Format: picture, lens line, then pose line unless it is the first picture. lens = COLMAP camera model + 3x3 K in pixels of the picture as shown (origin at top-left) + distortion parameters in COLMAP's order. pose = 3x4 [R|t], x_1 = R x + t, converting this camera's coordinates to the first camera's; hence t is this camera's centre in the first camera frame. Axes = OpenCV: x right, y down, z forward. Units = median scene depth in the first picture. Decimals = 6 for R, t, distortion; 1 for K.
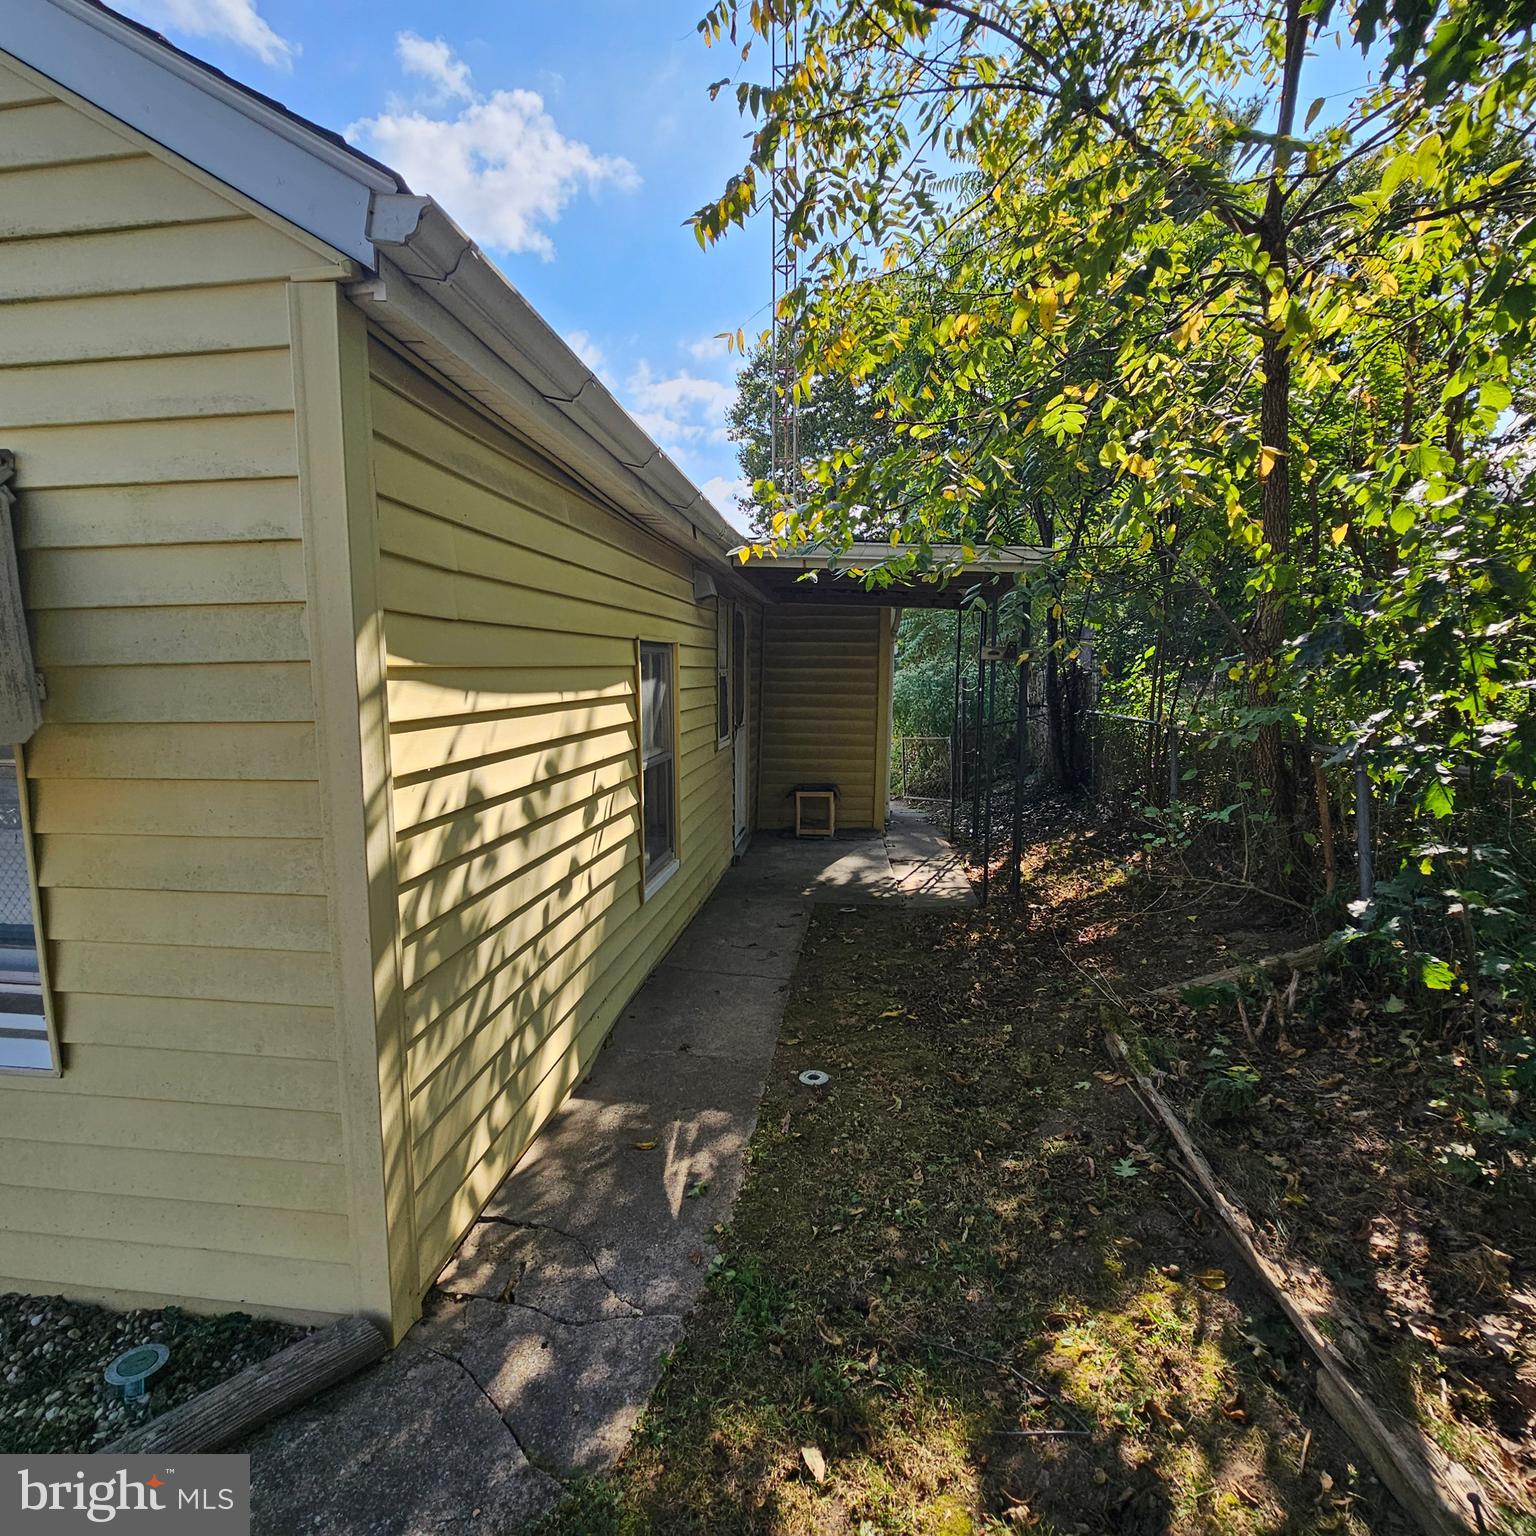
lens RADIAL K [[827.9, 0, 752.9], [0, 827.9, 774.4], [0, 0, 1]] dist [-0.002723, 0.002670]
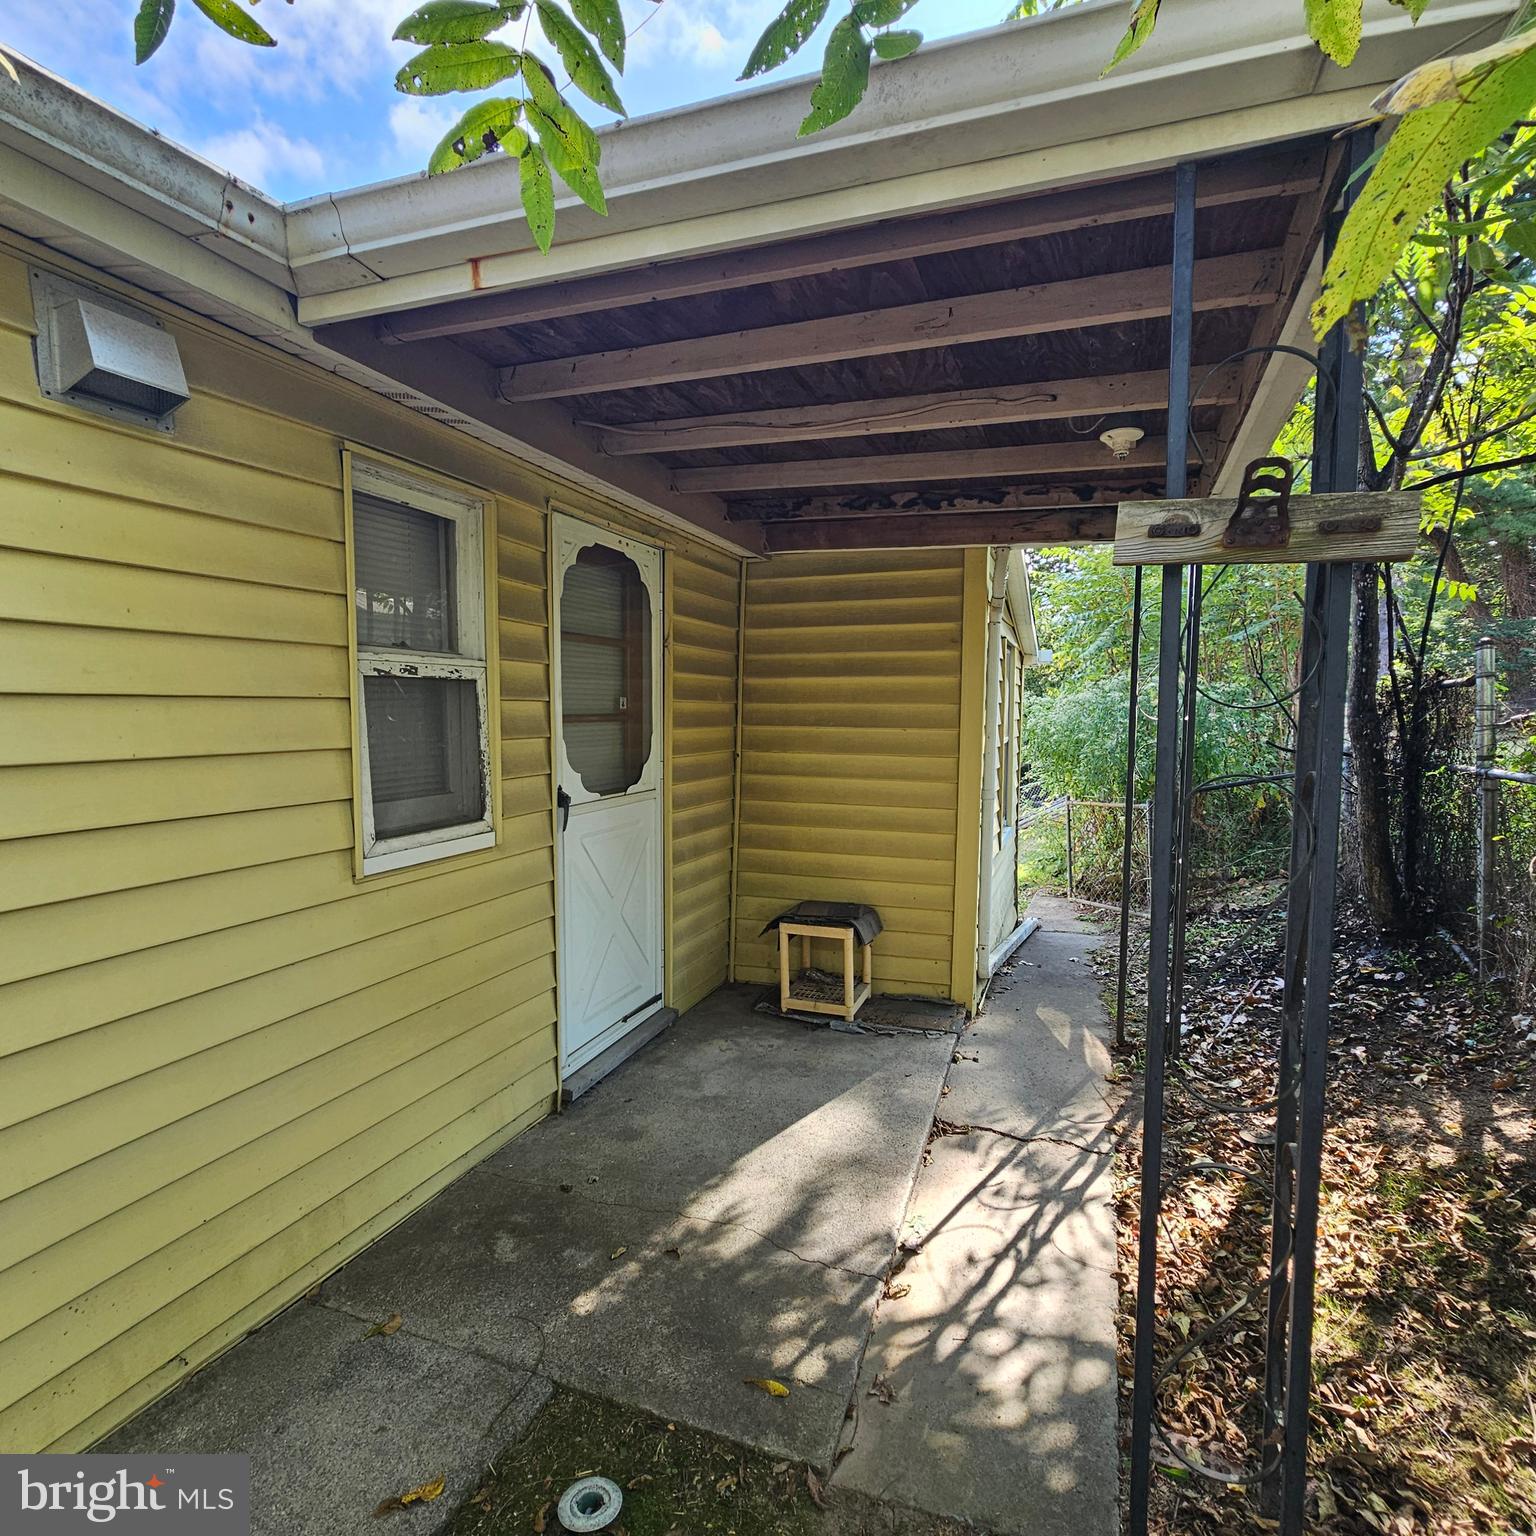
lens RADIAL K [[835.9, 0, 759.9], [0, 835.9, 776.7], [0, 0, 1]] dist [-0.001419, -0.001904]
pose [[0.969925, 0.027352, -0.241861, 0.205480], [-0.037285, 0.998635, -0.036588, -0.061200], [0.240530, 0.044505, 0.969621, 0.658797]]
